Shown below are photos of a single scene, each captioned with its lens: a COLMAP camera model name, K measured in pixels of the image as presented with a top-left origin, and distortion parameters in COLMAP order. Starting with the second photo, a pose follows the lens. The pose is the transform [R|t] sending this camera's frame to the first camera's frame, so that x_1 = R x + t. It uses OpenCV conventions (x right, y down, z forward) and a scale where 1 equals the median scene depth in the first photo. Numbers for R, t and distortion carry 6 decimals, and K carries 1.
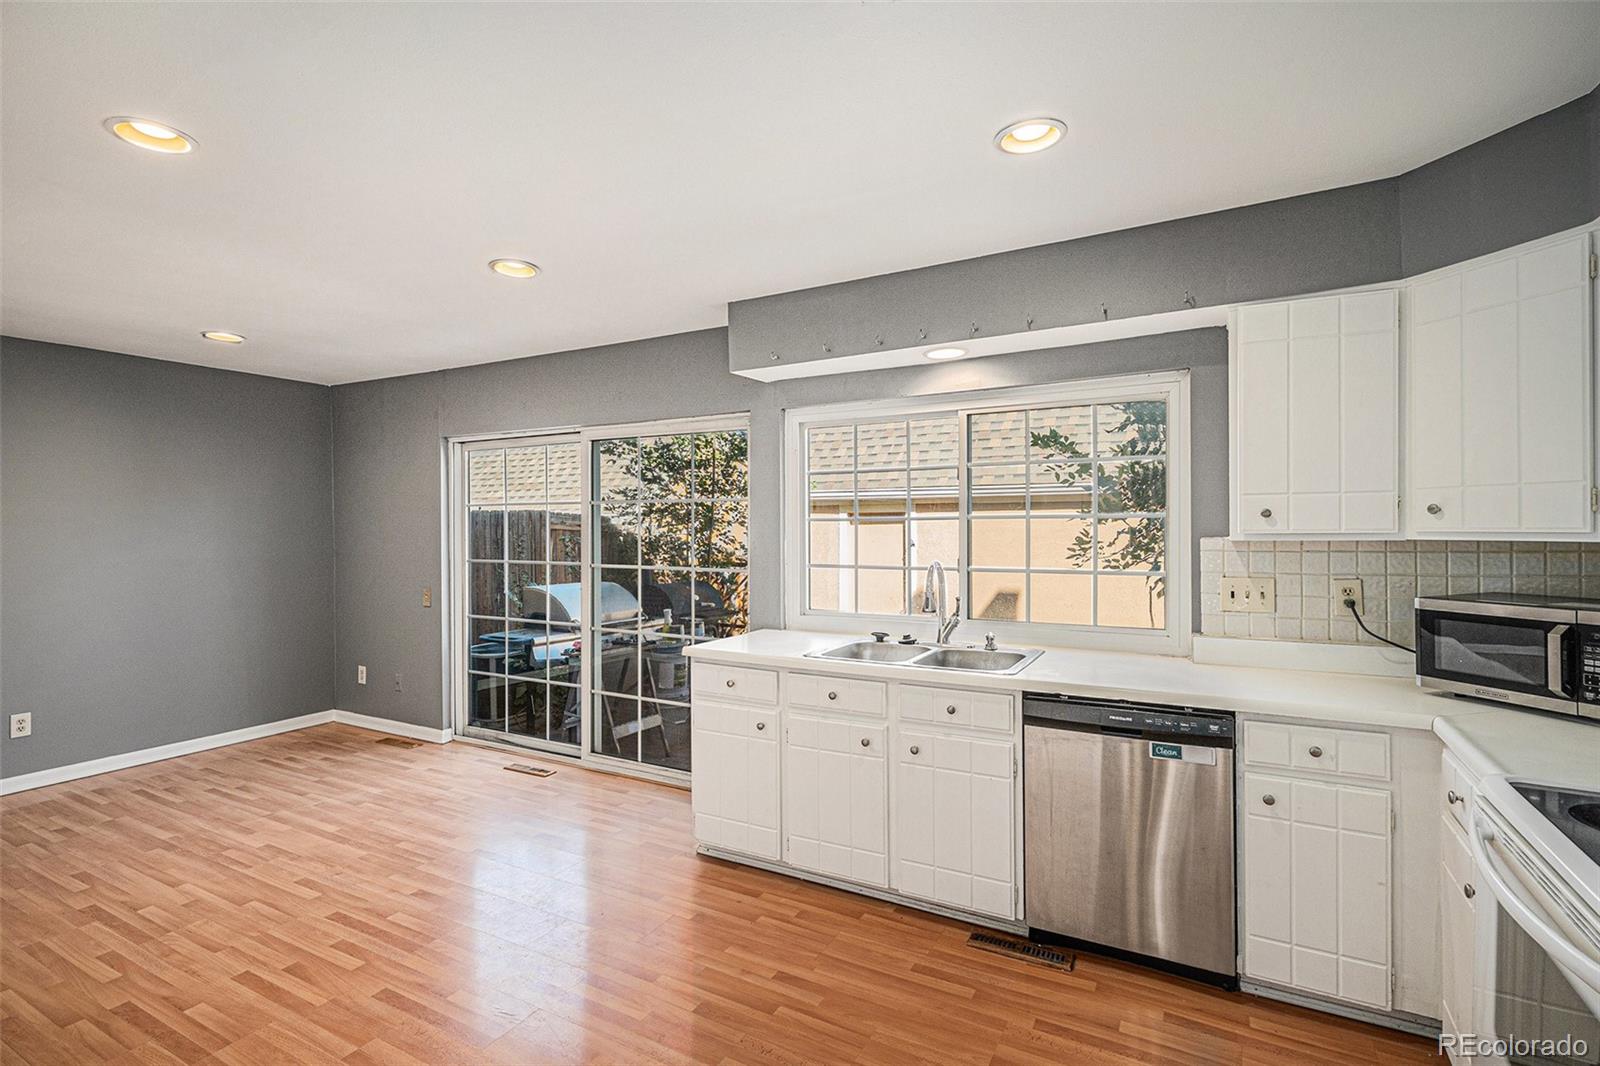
lens RADIAL K [[753.6, 0, 807.8], [0, 753.6, 528.4], [0, 0, 1]] dist [0.000653, 0.000961]
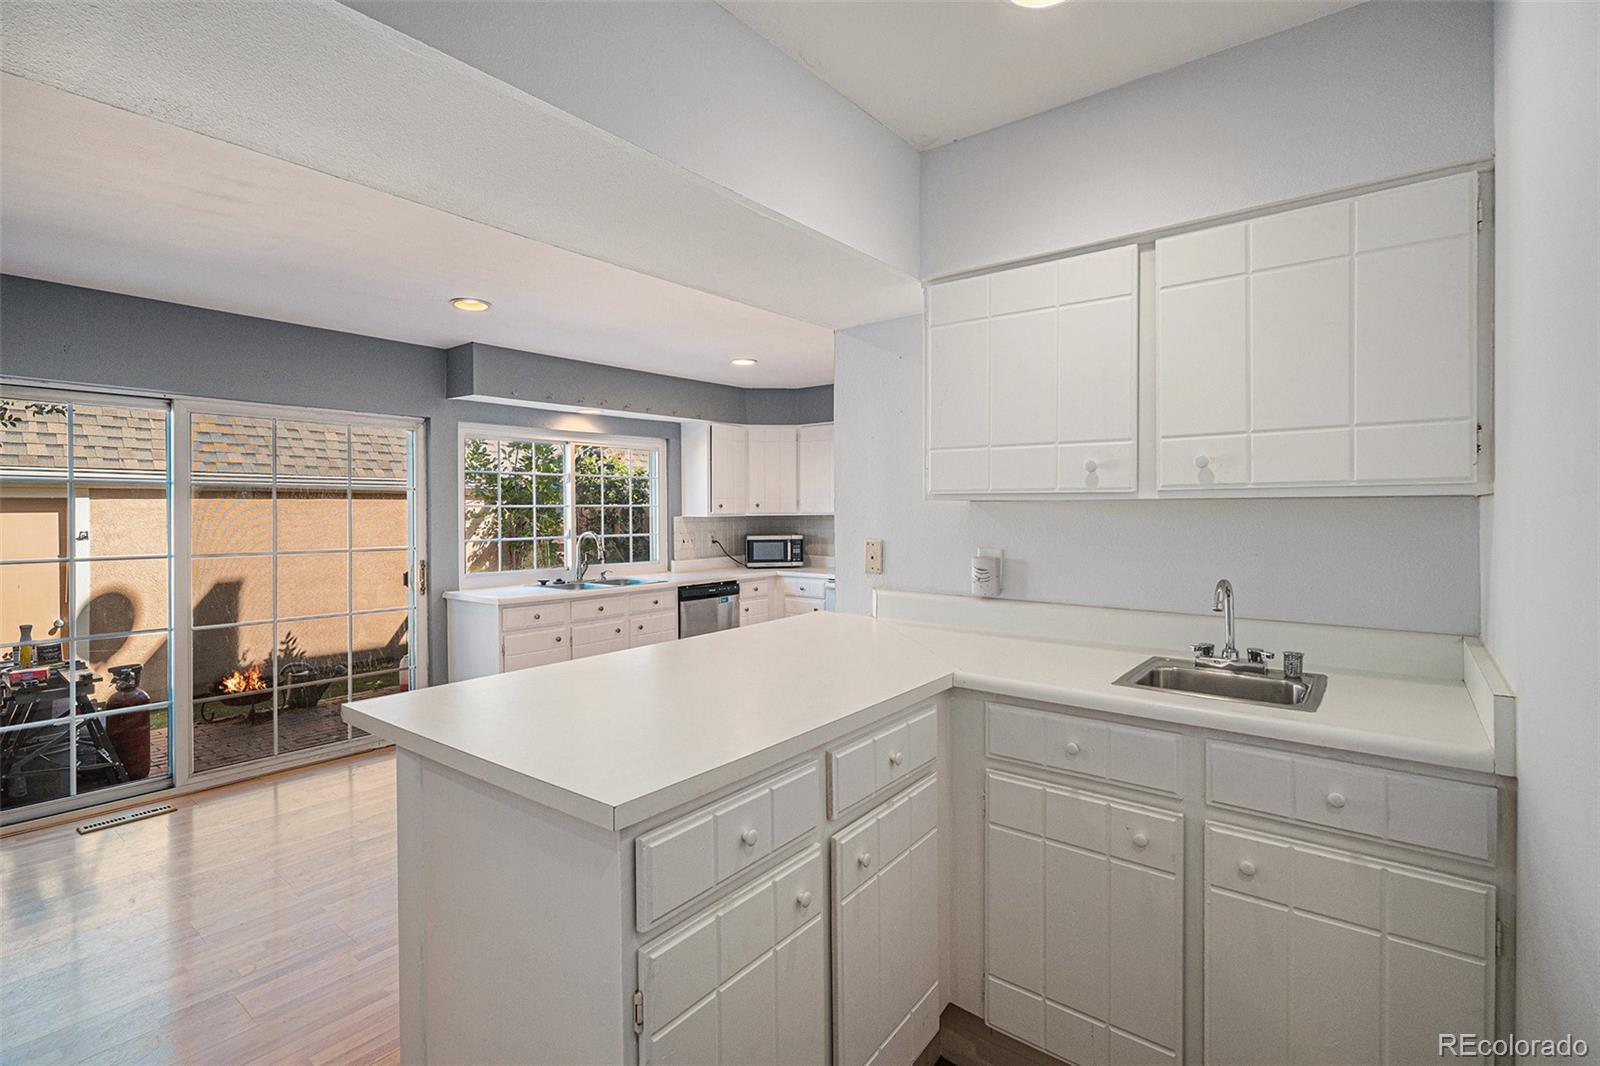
lens RADIAL K [[753.6, 0, 798.8], [0, 753.6, 522.4], [0, 0, 1]] dist [0.000653, 0.000961]
pose [[0.167243, -0.011379, 0.985850, -1.071384], [0.008562, 0.999912, 0.010089, 0.007251], [-0.985879, 0.006753, 0.167325, 0.177327]]
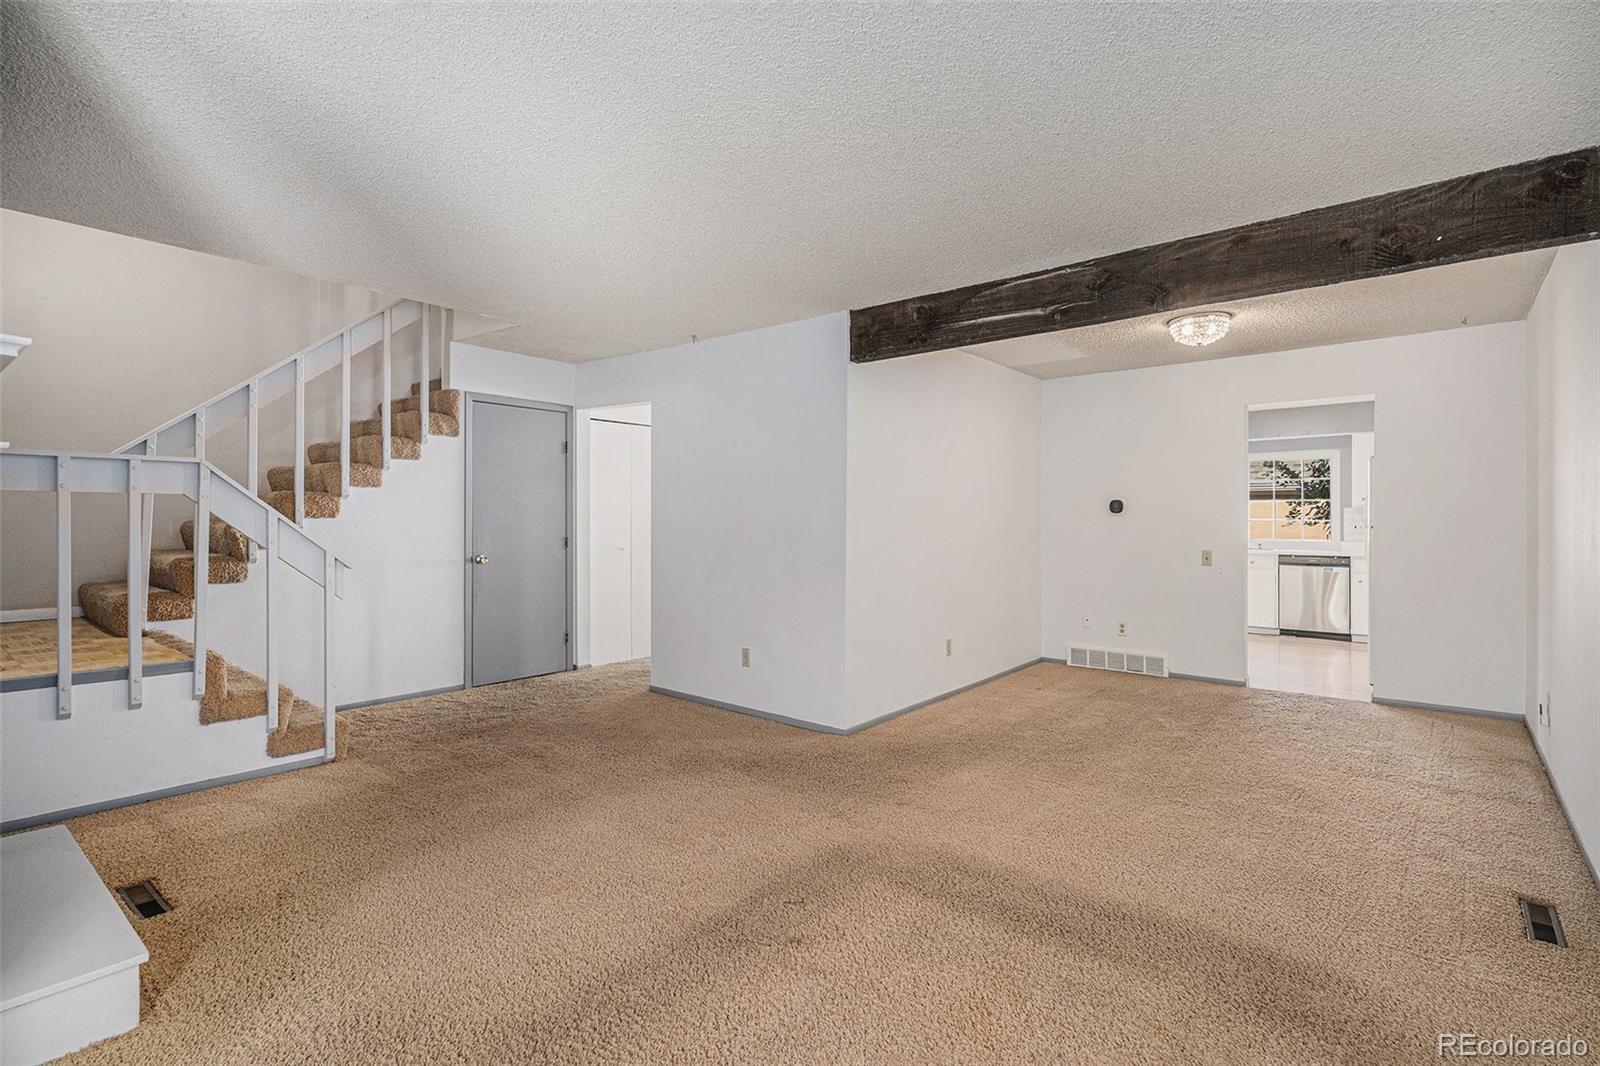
lens RADIAL K [[759.2, 0, 808.2], [0, 759.2, 520.3], [0, 0, 1]] dist [0.003382, -0.000164]
pose [[0.981816, 0.005299, -0.189762, -0.625862], [-0.005747, 0.999982, -0.001814, 0.053271], [0.189749, 0.002872, 0.981828, -1.499232]]
